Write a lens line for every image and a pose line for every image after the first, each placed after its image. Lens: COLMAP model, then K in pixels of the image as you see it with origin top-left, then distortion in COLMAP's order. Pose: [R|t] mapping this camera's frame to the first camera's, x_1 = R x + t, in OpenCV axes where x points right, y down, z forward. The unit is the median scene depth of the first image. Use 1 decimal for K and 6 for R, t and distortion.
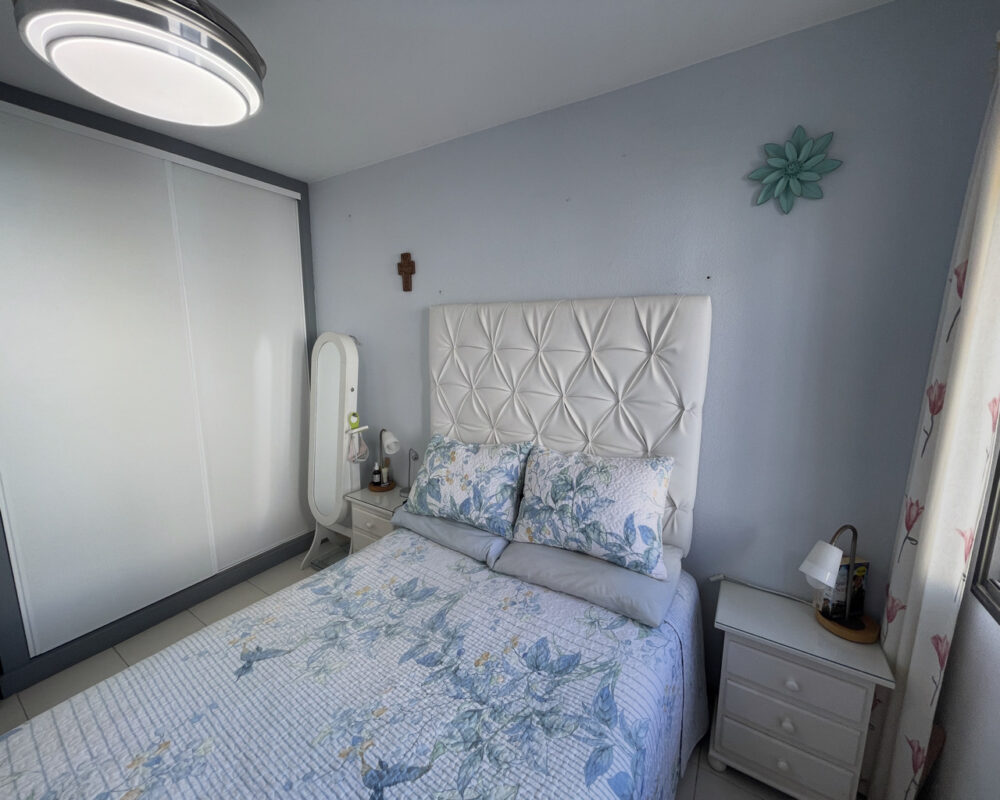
lens RADIAL K [[410.7, 0, 496.4], [0, 410.7, 398.9], [0, 0, 1]] dist [0.002993, -0.000118]
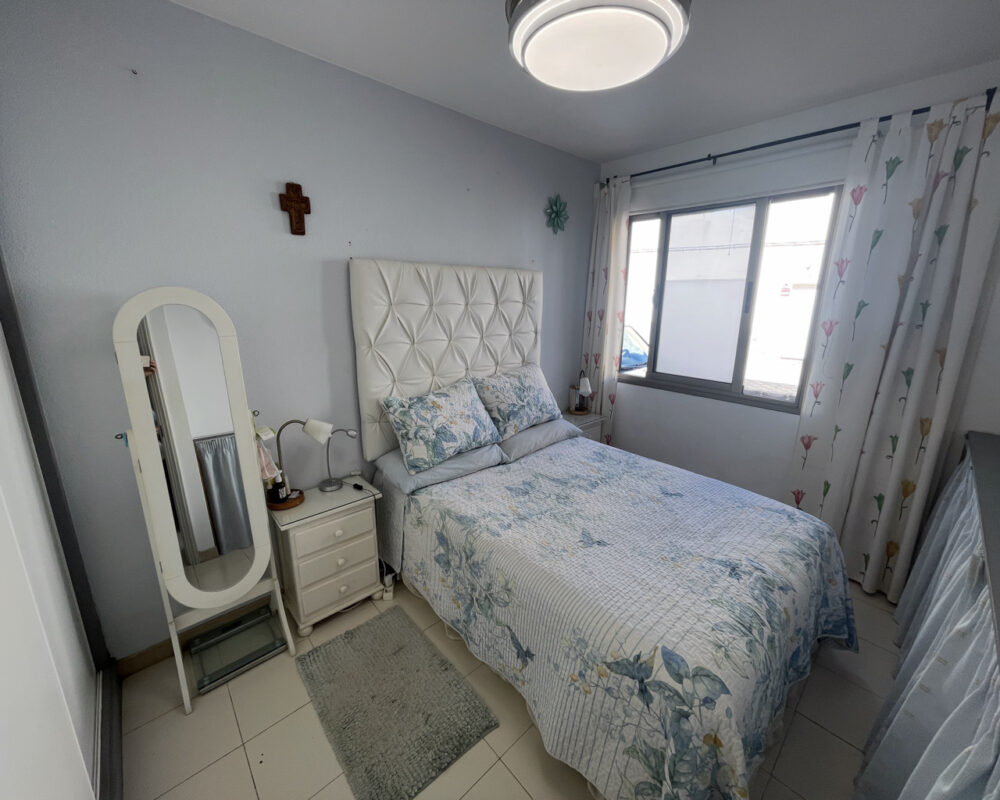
lens RADIAL K [[410.7, 0, 496.4], [0, 410.7, 398.9], [0, 0, 1]] dist [0.002993, -0.000118]
pose [[0.248222, -0.241716, 0.938061, -1.298782], [0.151940, 0.966097, 0.208736, -0.096334], [-0.956713, 0.090716, 0.276533, 0.638910]]
